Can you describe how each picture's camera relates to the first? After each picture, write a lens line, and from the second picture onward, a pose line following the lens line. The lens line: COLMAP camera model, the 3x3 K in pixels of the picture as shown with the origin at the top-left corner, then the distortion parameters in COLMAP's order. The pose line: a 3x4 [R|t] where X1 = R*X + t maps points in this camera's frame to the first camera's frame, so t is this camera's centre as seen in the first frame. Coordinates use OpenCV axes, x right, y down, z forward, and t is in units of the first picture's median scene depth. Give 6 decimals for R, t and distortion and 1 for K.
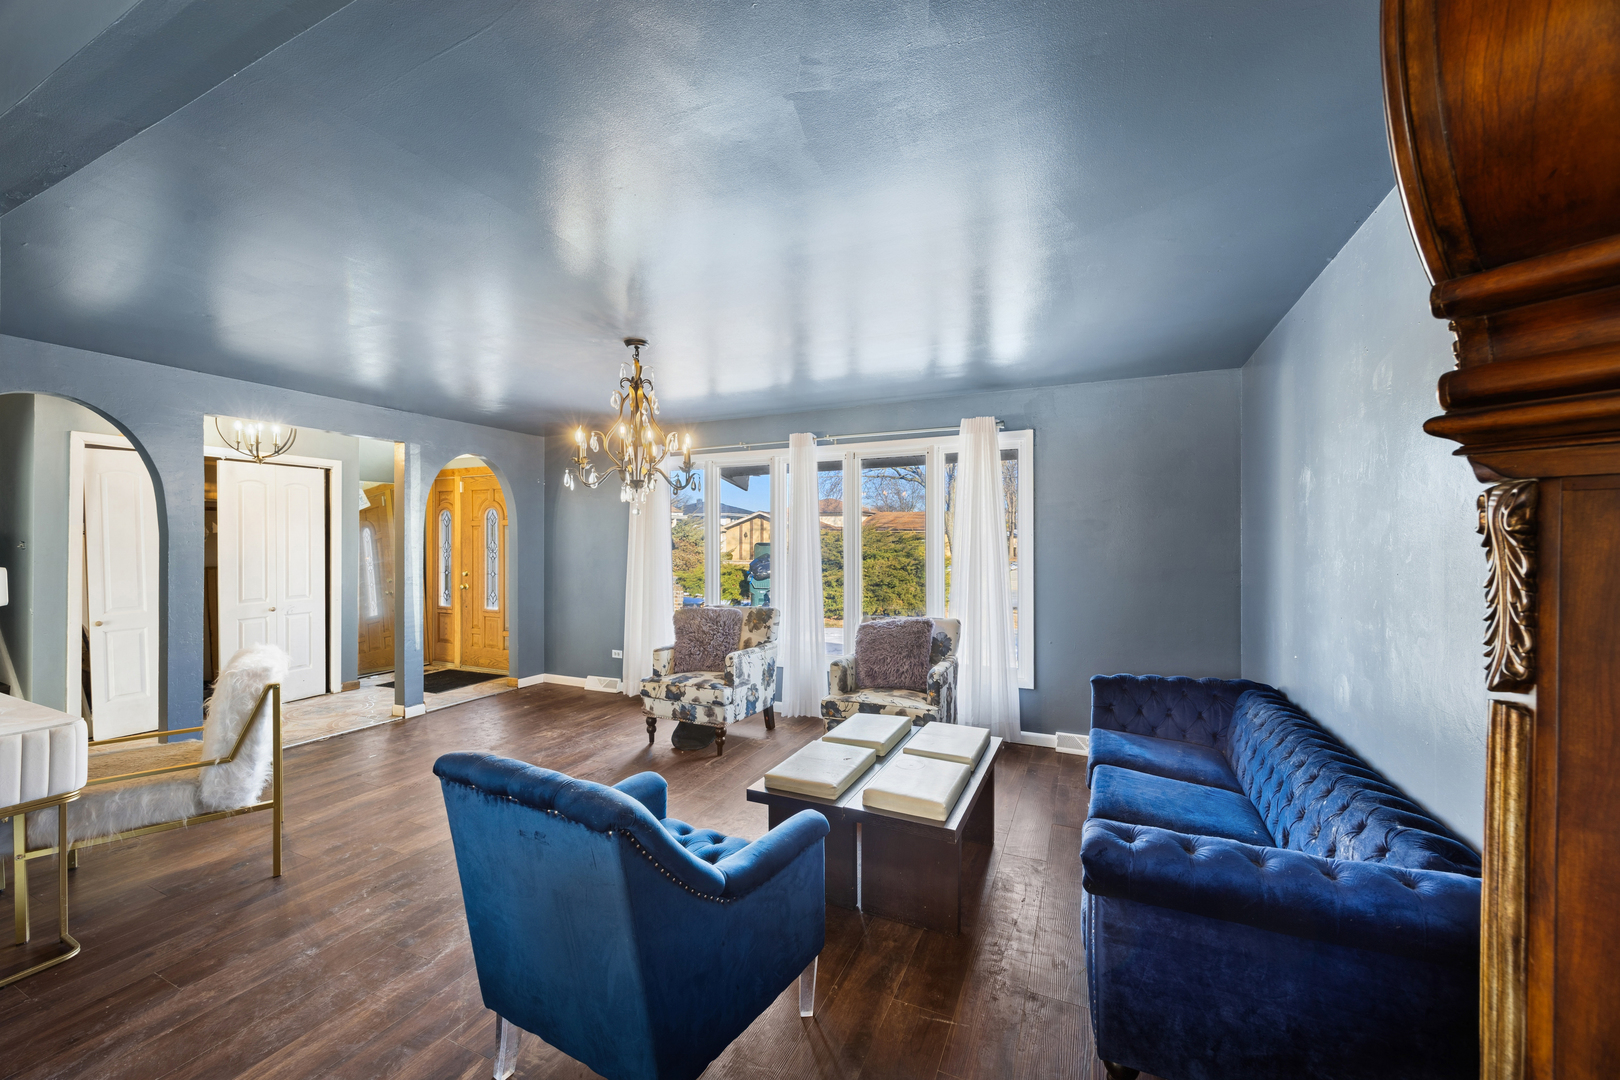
lens RADIAL K [[630.2, 0, 809.7], [0, 630.2, 534.7], [0, 0, 1]] dist [-0.004178, 0.000397]
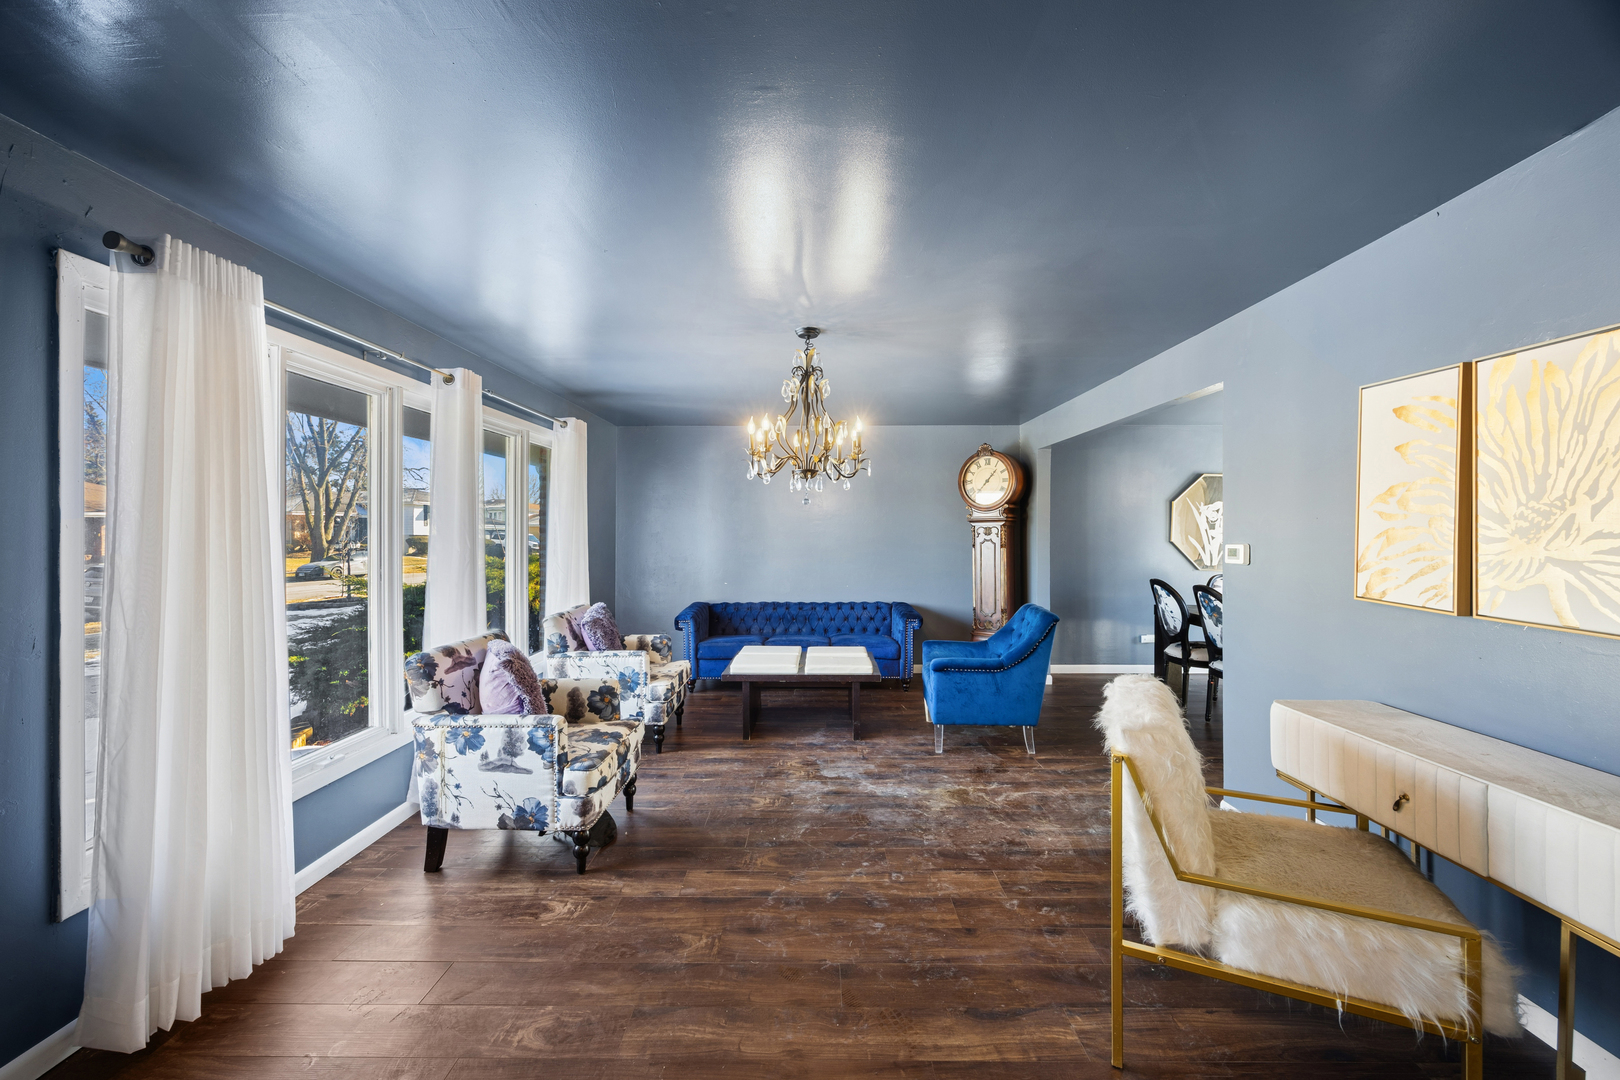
lens RADIAL K [[630.2, 0, 808.9], [0, 630.2, 528.8], [0, 0, 1]] dist [-0.004178, 0.000397]
pose [[-0.417173, 0.002178, 0.908825, -1.480171], [0.008285, 0.999965, 0.001406, 0.013332], [-0.908790, 0.008116, -0.417176, 1.768015]]
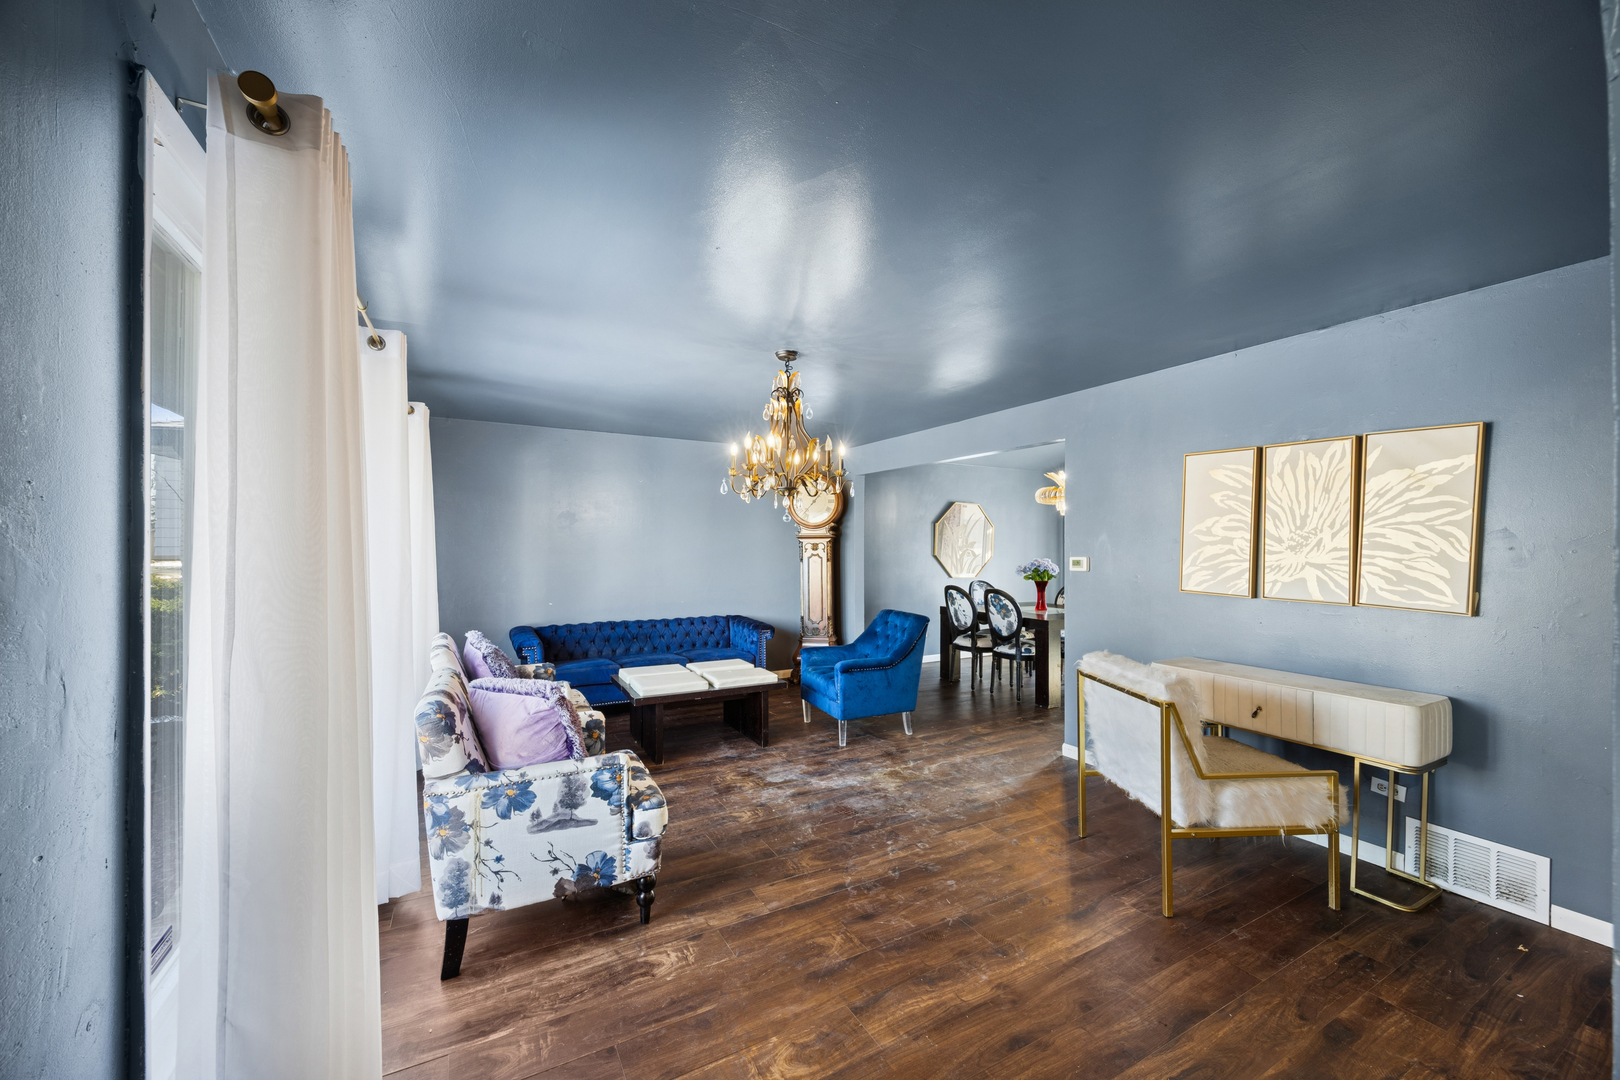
lens RADIAL K [[630.2, 0, 804.9], [0, 630.2, 546.5], [0, 0, 1]] dist [-0.004178, 0.000397]
pose [[-0.810759, -0.002804, 0.585373, -1.135479], [0.001840, 0.999971, 0.007339, 0.011135], [-0.585377, 0.007027, -0.810731, 2.278465]]
